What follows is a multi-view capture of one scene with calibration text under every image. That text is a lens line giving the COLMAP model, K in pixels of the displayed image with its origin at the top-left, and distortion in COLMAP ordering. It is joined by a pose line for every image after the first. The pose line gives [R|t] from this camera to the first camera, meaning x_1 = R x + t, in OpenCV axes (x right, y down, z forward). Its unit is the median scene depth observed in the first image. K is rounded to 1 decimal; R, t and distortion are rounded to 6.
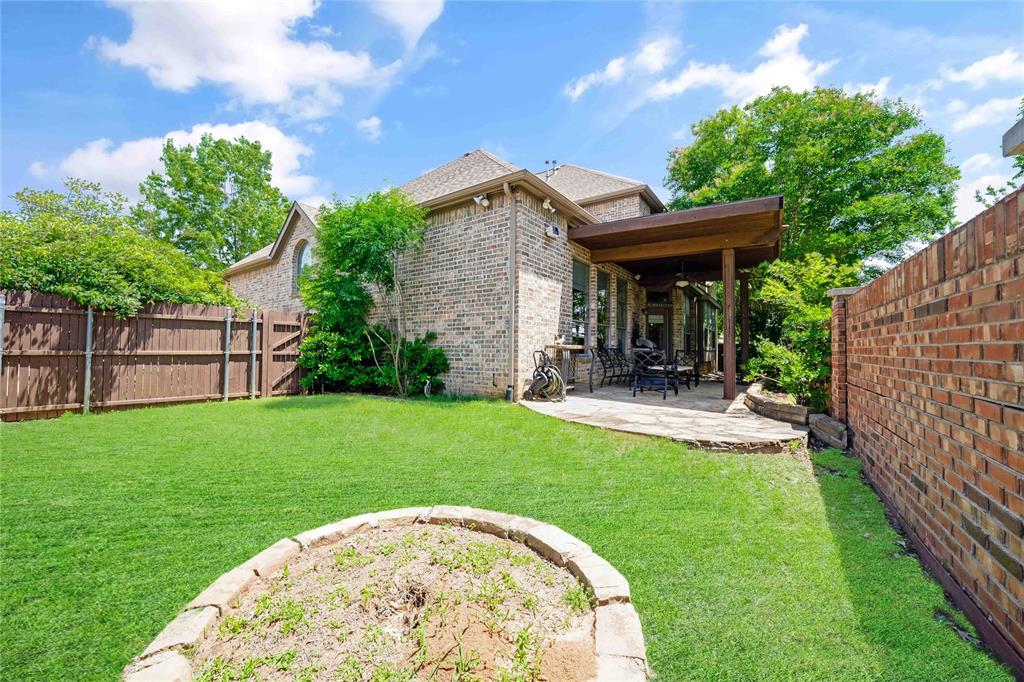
lens RADIAL K [[375.7, 0, 512.4], [0, 375.7, 329.3], [0, 0, 1]] dist [-0.016844, 0.000068]
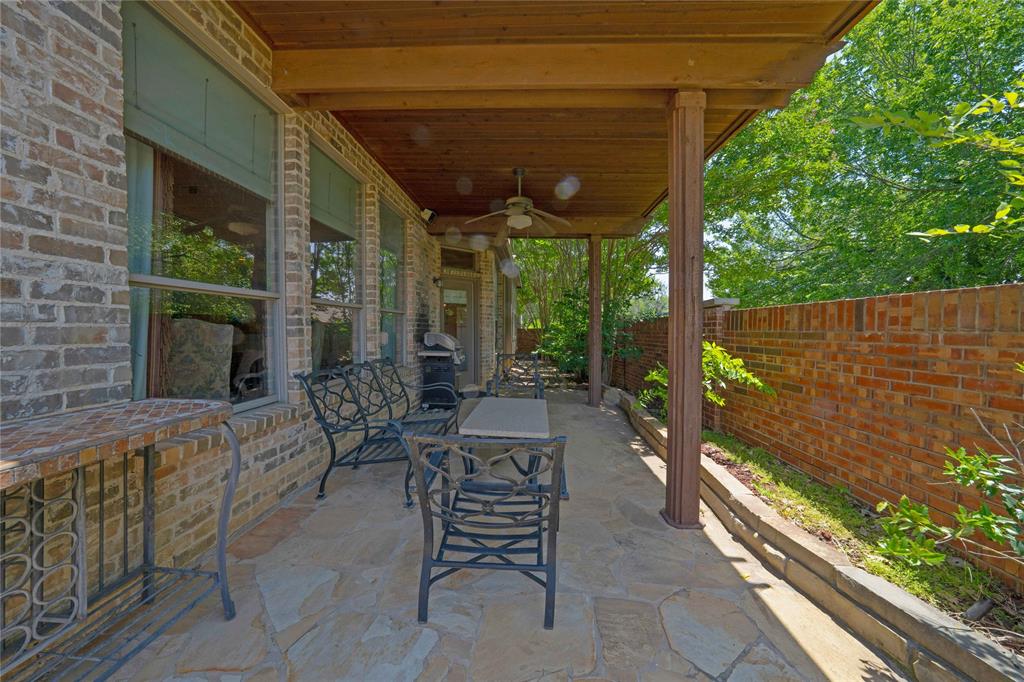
lens RADIAL K [[375.7, 0, 512.4], [0, 375.7, 329.3], [0, 0, 1]] dist [-0.016844, 0.000068]
pose [[0.847741, -0.016338, 0.530158, 0.148024], [-0.011426, 0.998731, 0.049049, -0.005844], [-0.530287, -0.047639, 0.846479, 0.461748]]
